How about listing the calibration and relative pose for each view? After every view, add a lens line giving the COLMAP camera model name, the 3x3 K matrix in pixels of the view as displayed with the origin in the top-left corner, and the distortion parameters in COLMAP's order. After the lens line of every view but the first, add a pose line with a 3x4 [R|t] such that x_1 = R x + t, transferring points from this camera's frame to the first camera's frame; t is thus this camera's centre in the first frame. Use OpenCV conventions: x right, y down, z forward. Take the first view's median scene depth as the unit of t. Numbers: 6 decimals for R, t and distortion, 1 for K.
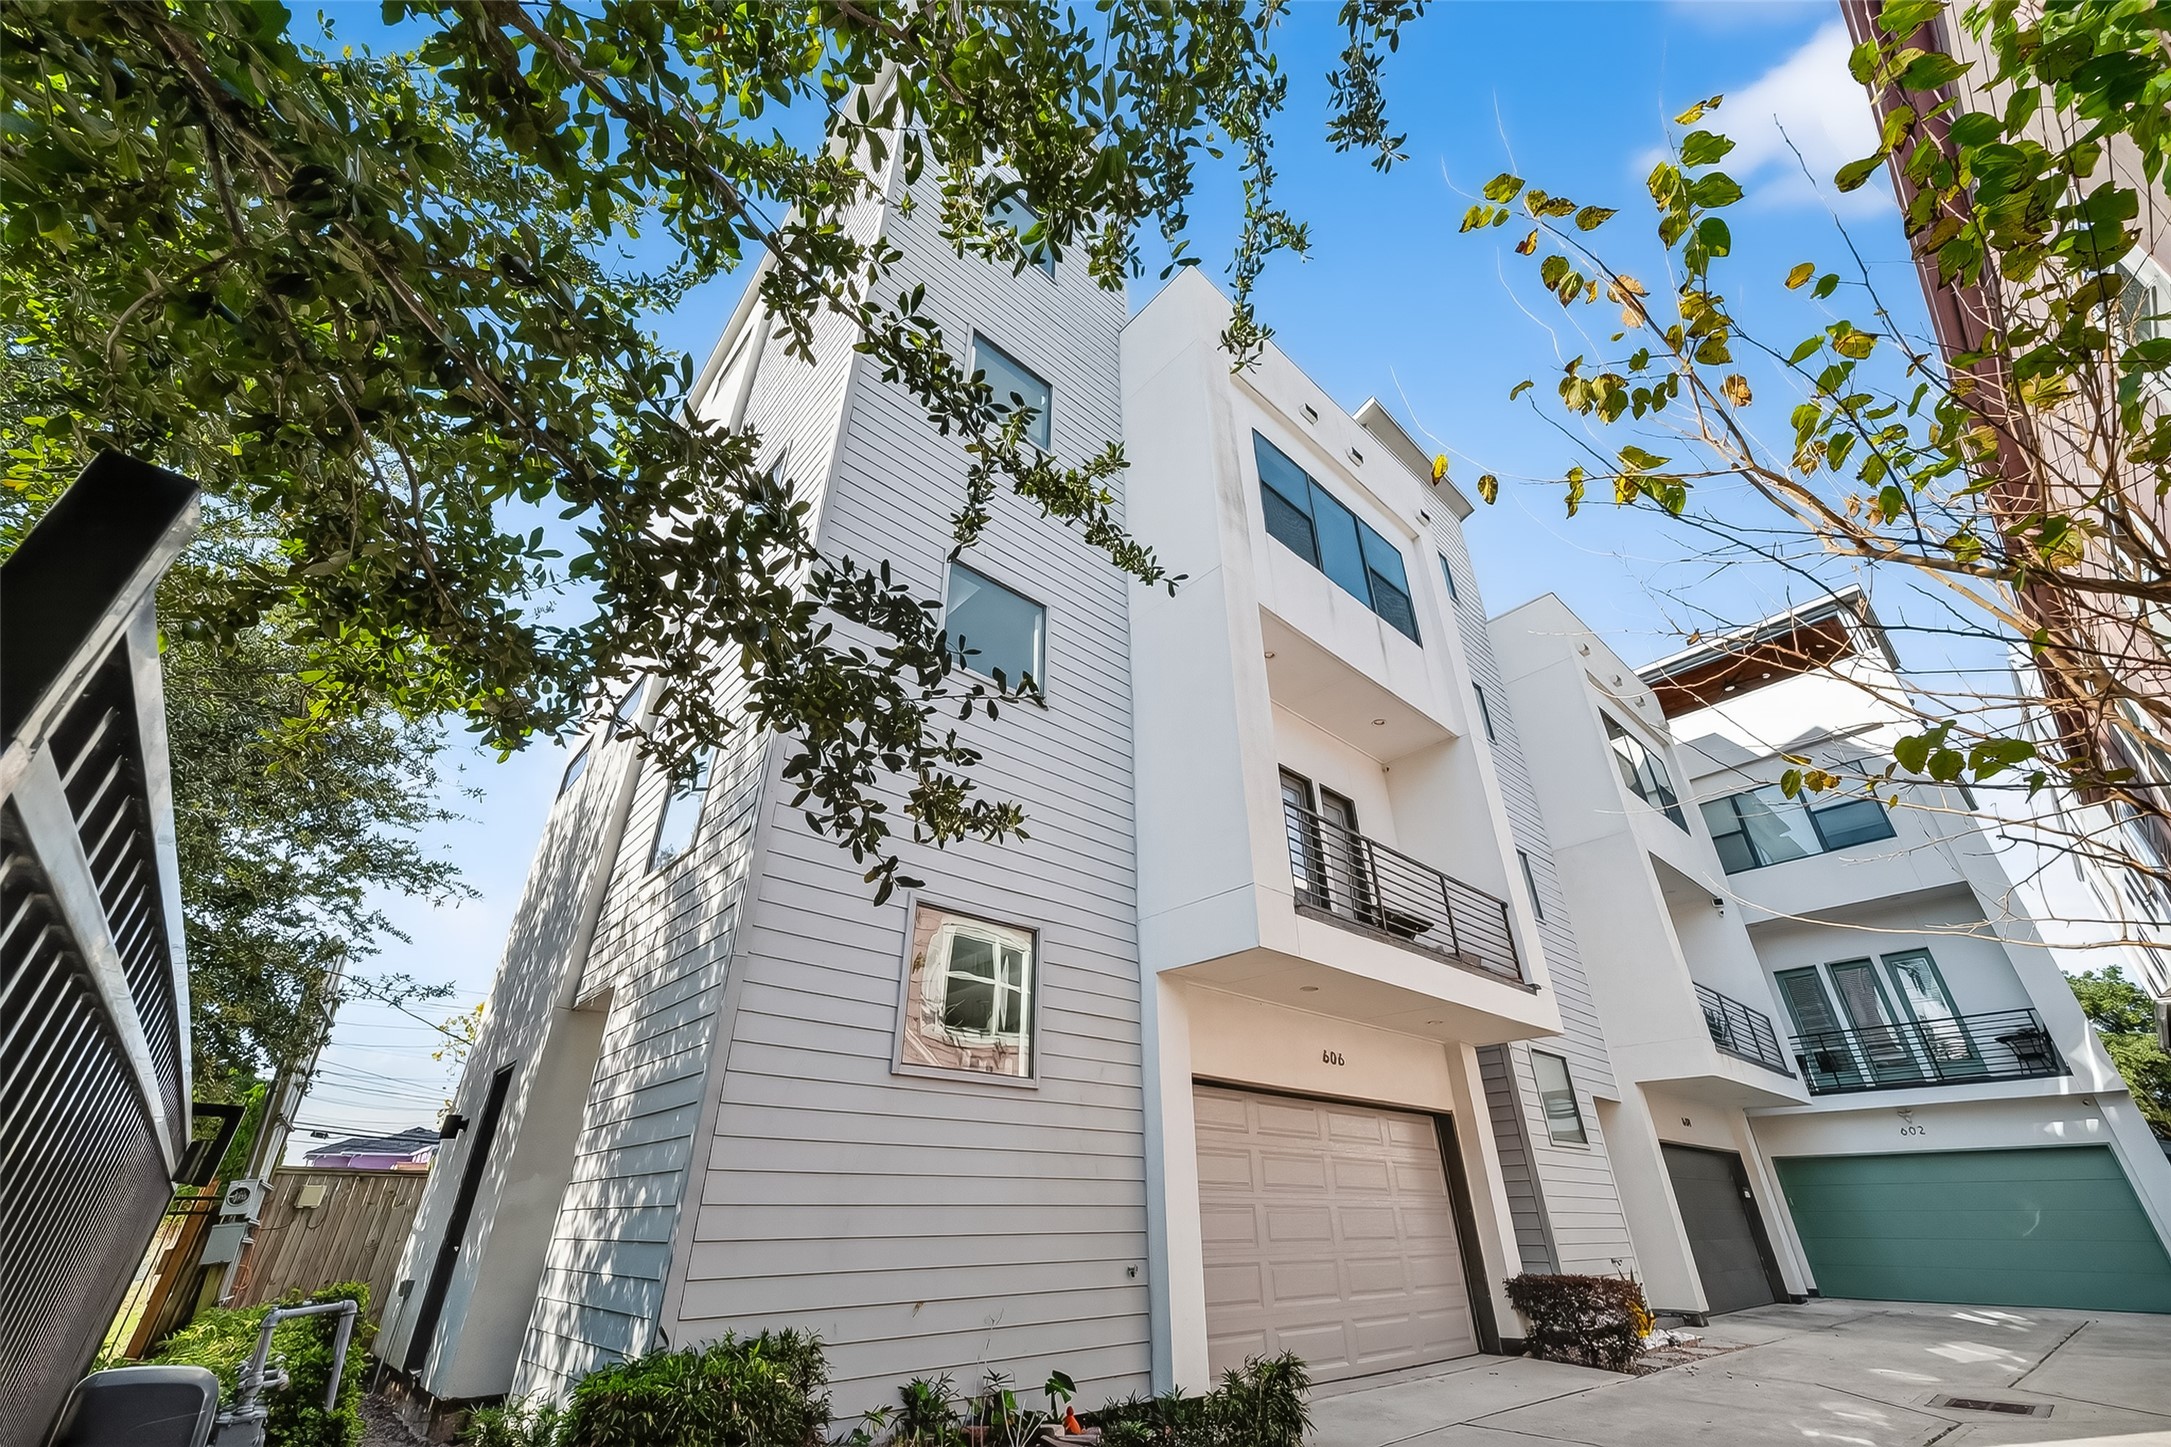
lens RADIAL K [[860.3, 0, 1085.5], [0, 860.3, 723.5], [0, 0, 1]] dist [0.000371, 0.000090]
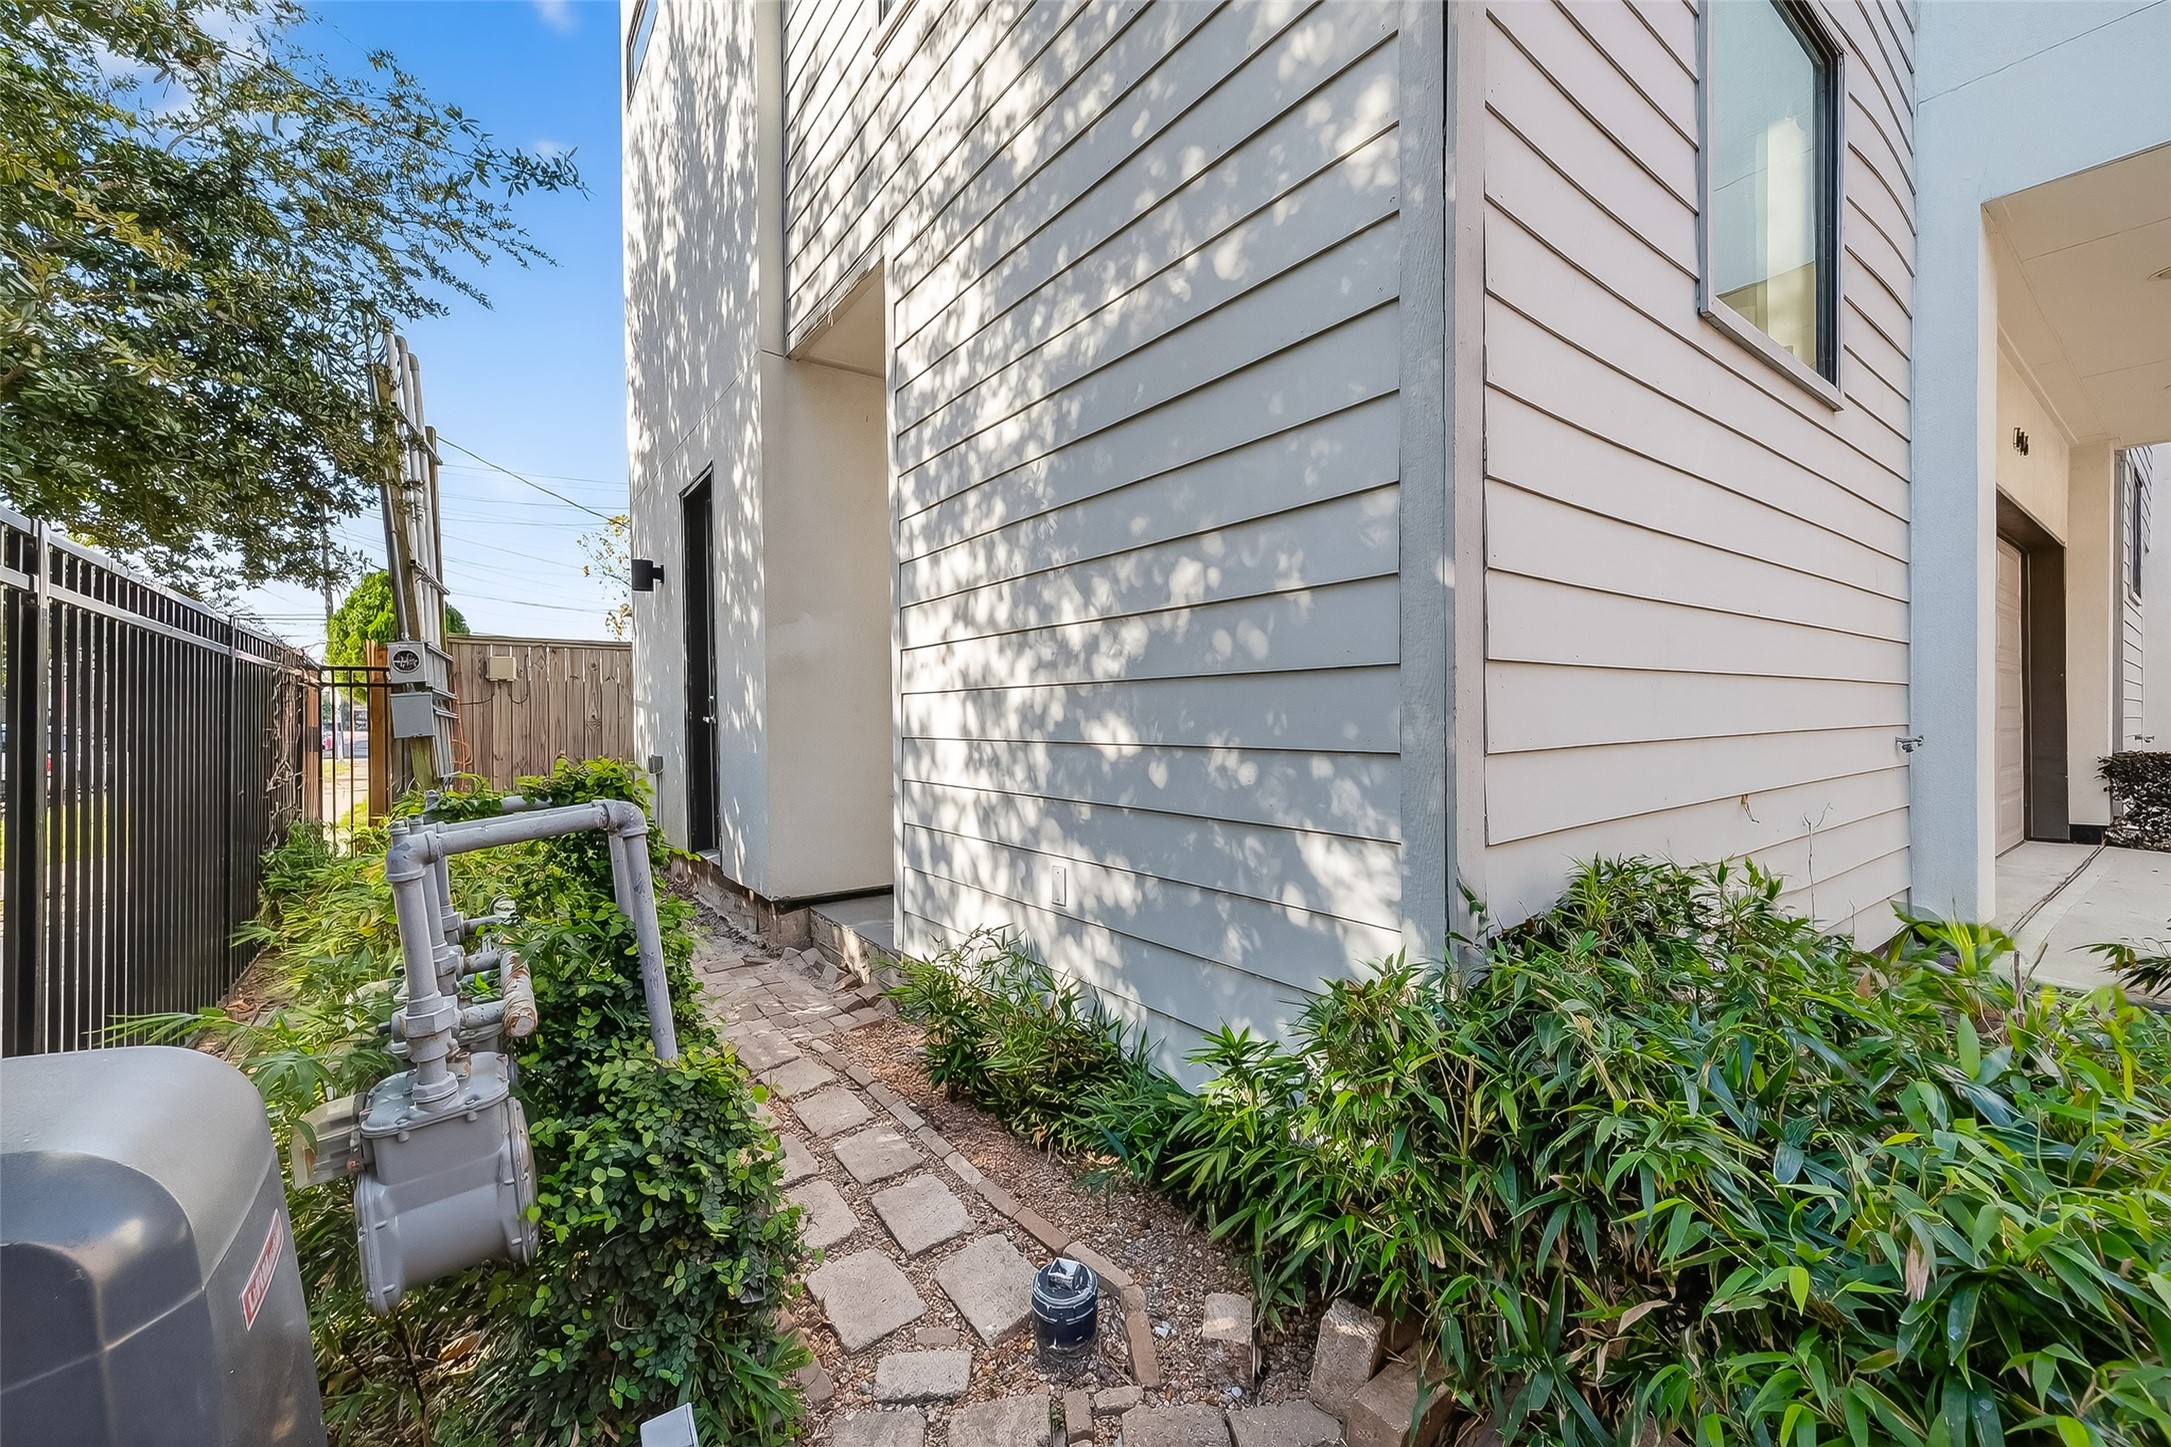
lens RADIAL K [[860.3, 0, 1085.5], [0, 860.3, 723.5], [0, 0, 1]] dist [0.000371, 0.000090]
pose [[0.995902, -0.002937, -0.090389, -0.367891], [0.048647, 0.859958, 0.508041, 0.276409], [0.076239, -0.510356, 0.856577, 0.424221]]
